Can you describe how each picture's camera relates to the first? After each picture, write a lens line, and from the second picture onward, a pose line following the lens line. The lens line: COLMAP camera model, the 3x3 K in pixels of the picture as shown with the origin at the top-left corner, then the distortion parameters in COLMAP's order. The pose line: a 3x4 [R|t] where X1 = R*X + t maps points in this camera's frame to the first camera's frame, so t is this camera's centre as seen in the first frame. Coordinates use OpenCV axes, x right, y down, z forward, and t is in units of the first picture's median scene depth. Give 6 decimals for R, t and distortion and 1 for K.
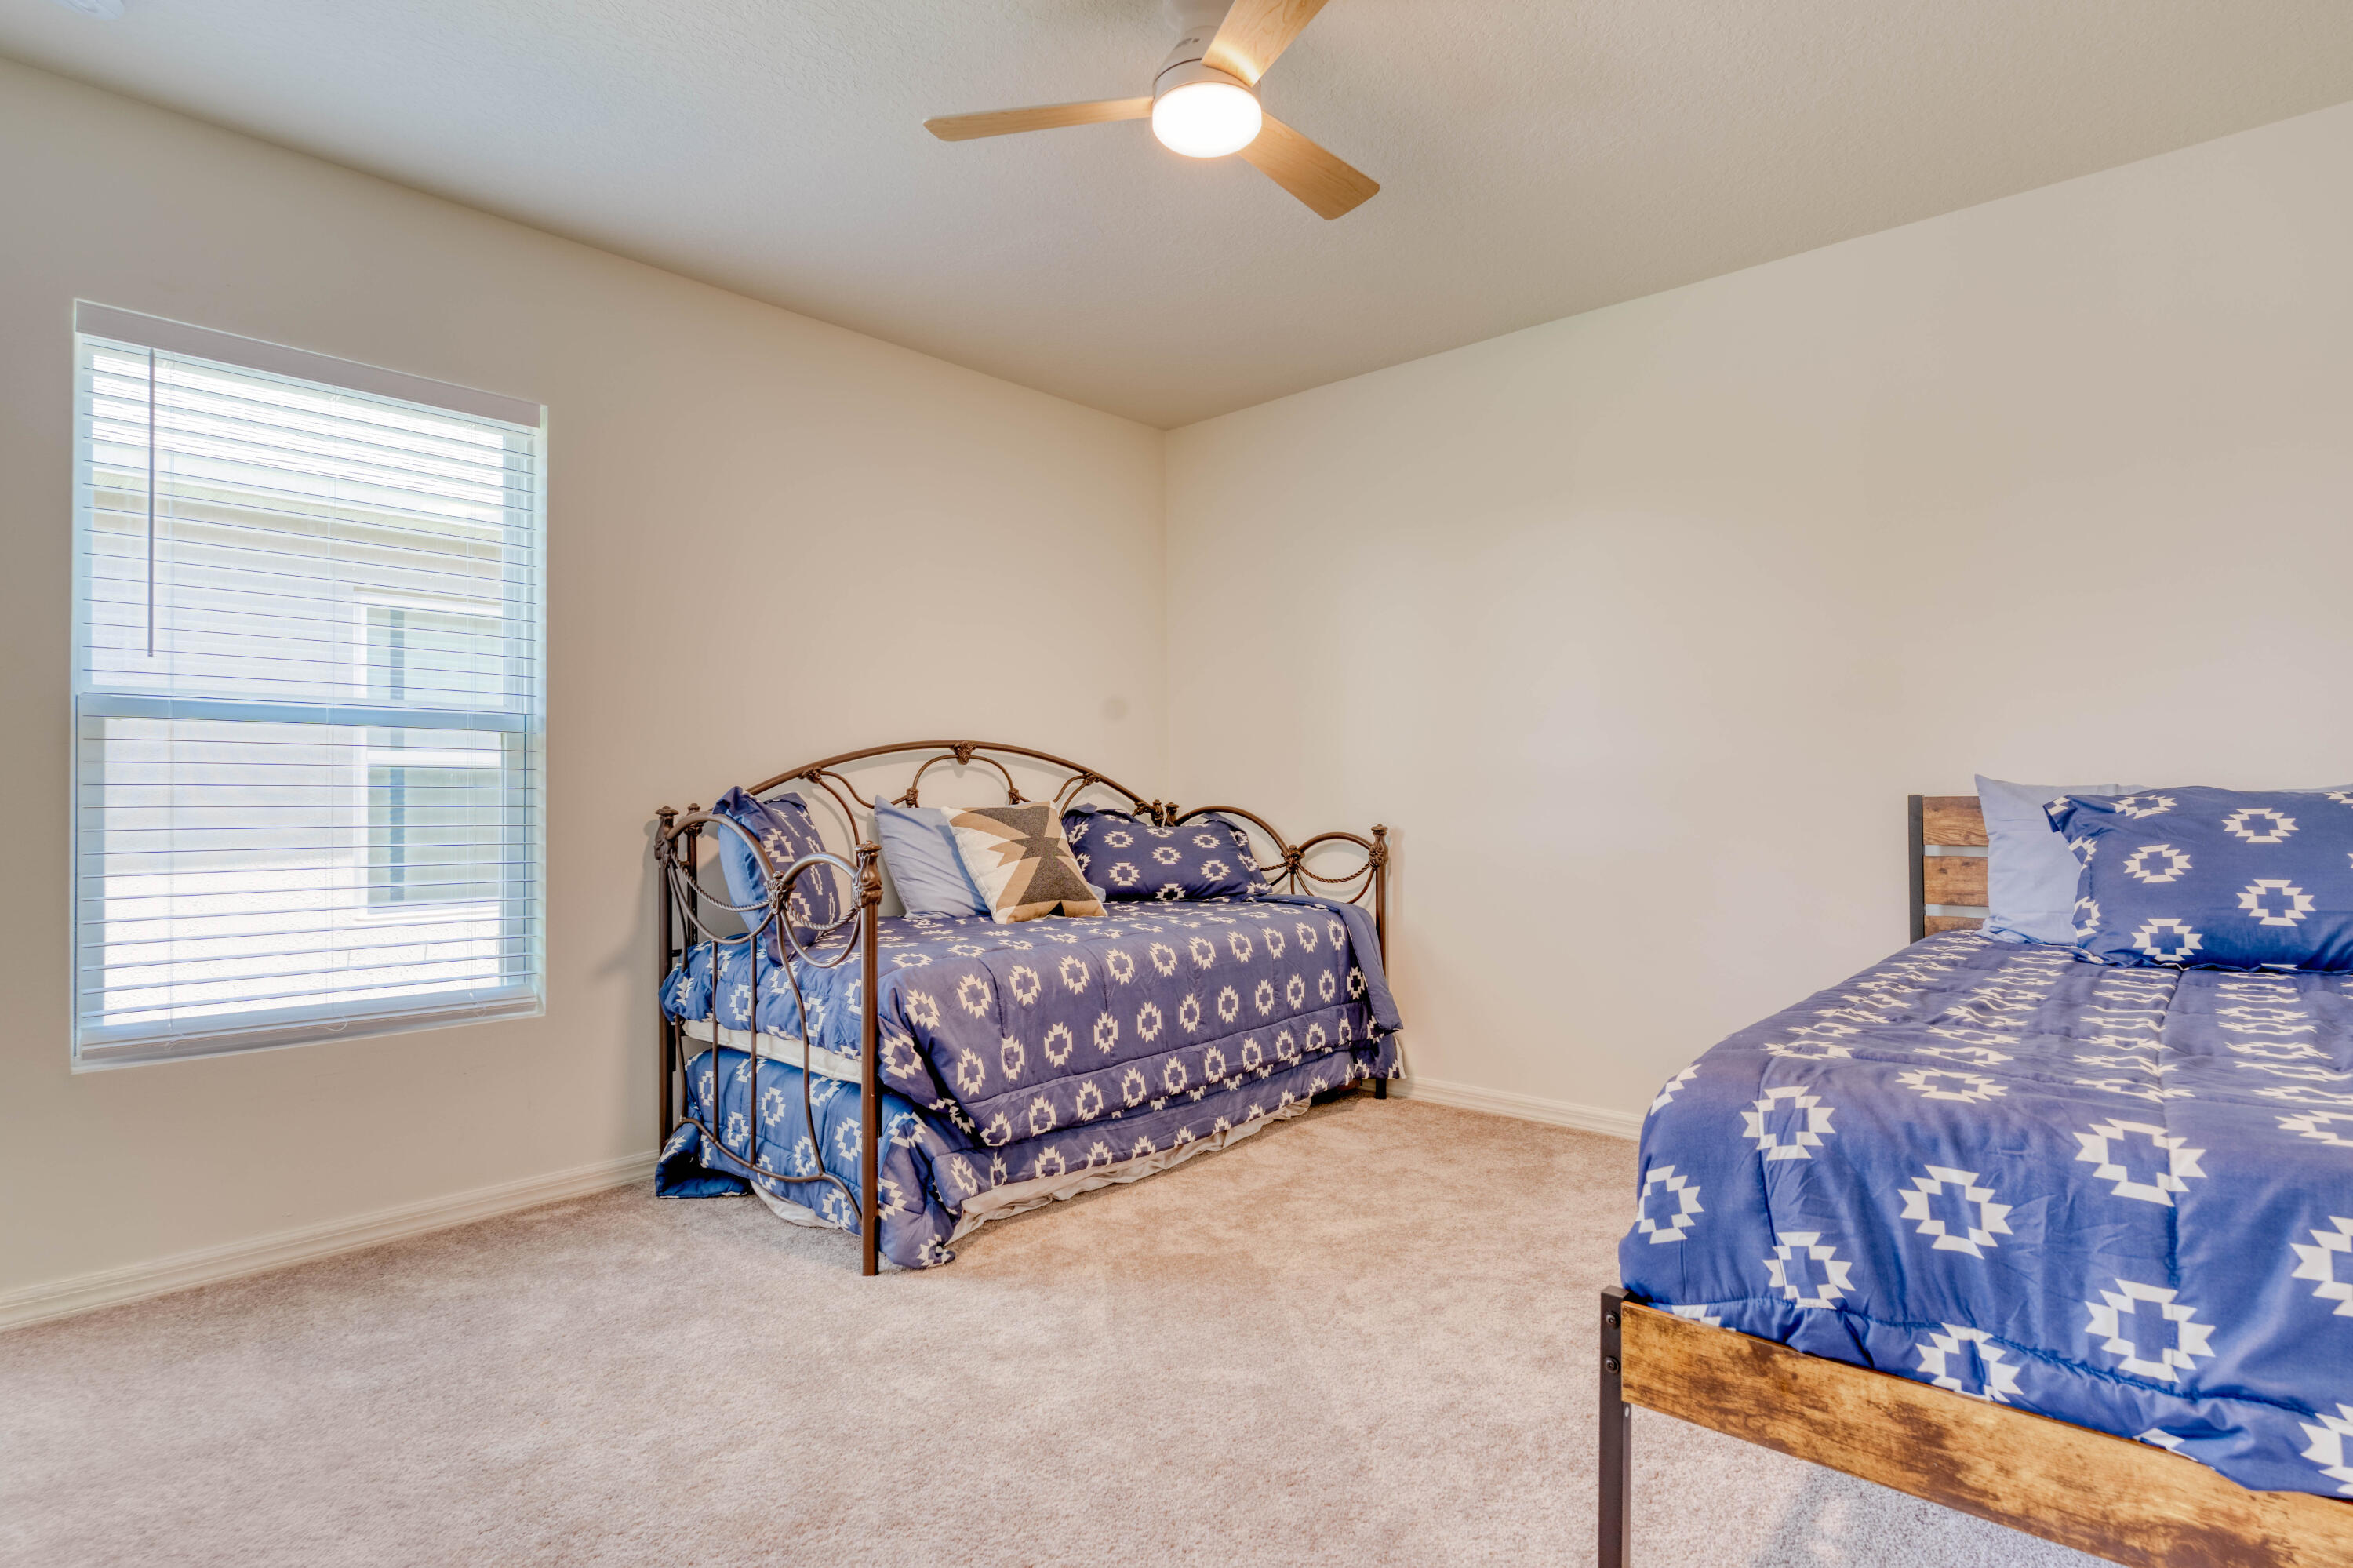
lens RADIAL K [[1223.1, 0, 1176.5], [0, 1223.1, 784.0], [0, 0, 1]] dist [-0.000193, 0.000039]
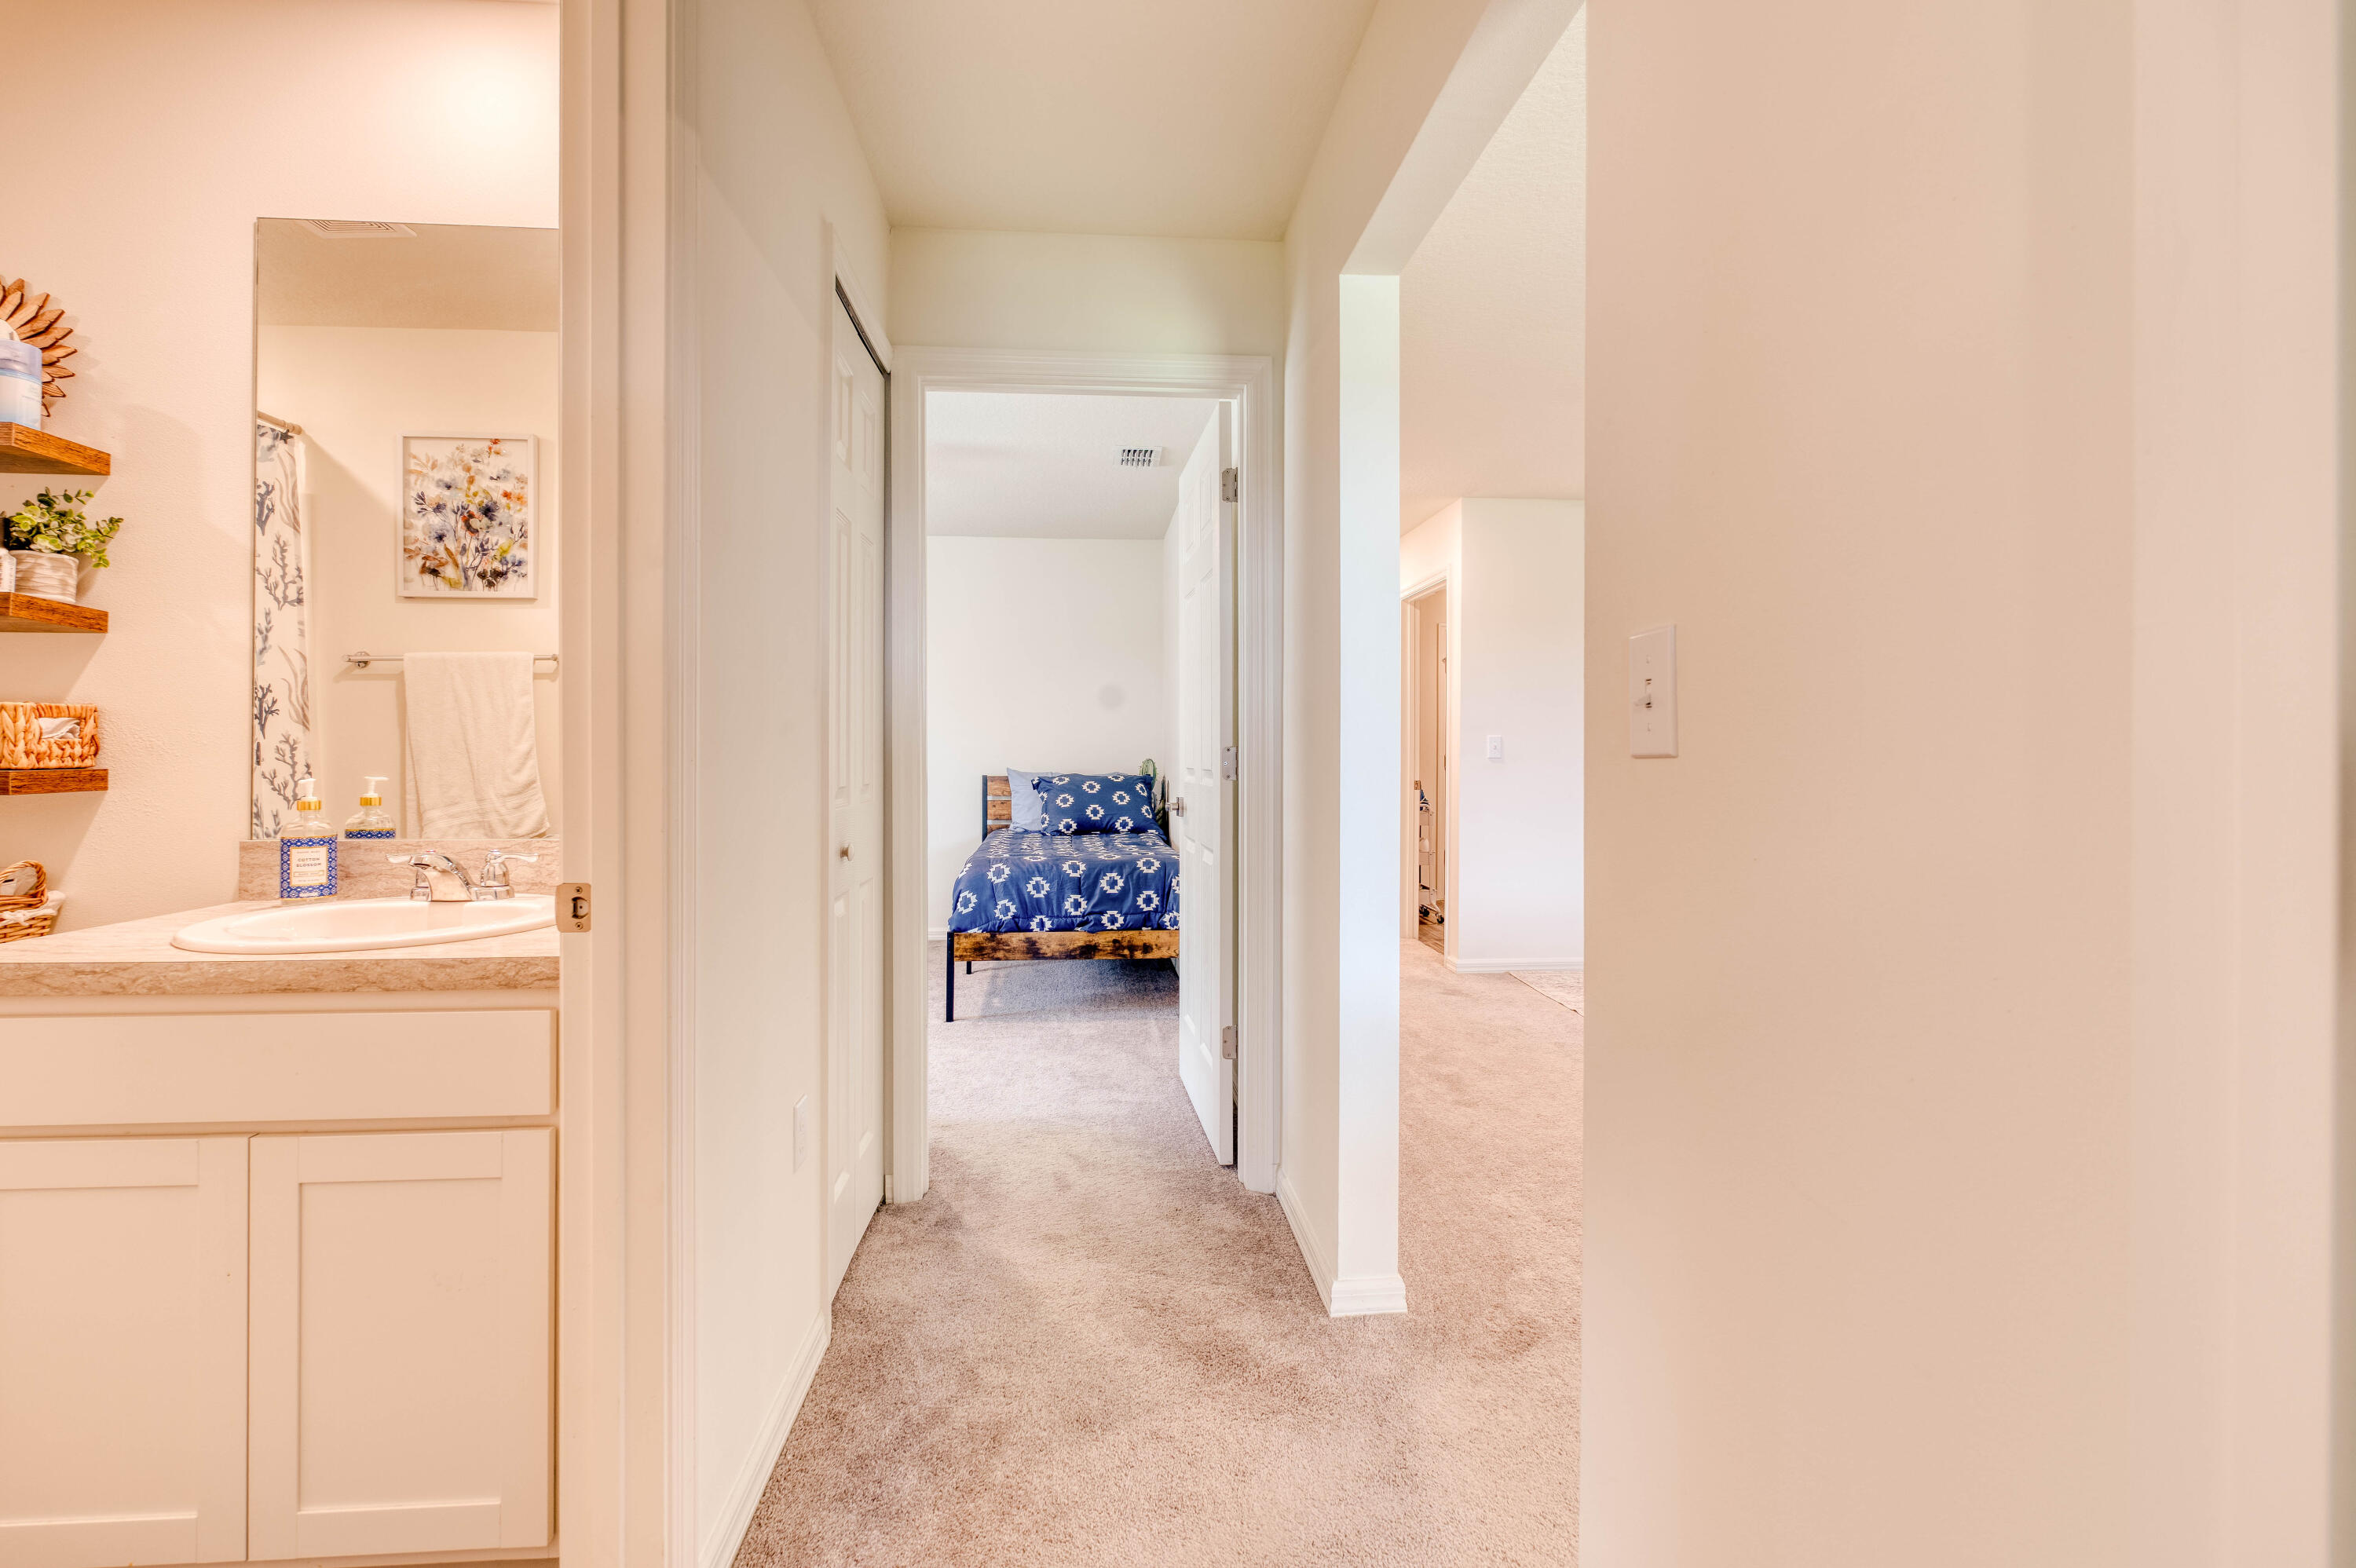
lens RADIAL K [[1044.5, 0, 1178.0], [0, 1044.5, 784.0], [0, 0, 1]] dist [-0.002140, -0.000537]
pose [[0.683337, -0.016639, 0.729914, -1.446755], [-0.011082, 0.999389, 0.033157, -0.104330], [-0.730019, -0.030747, 0.682735, -1.560777]]
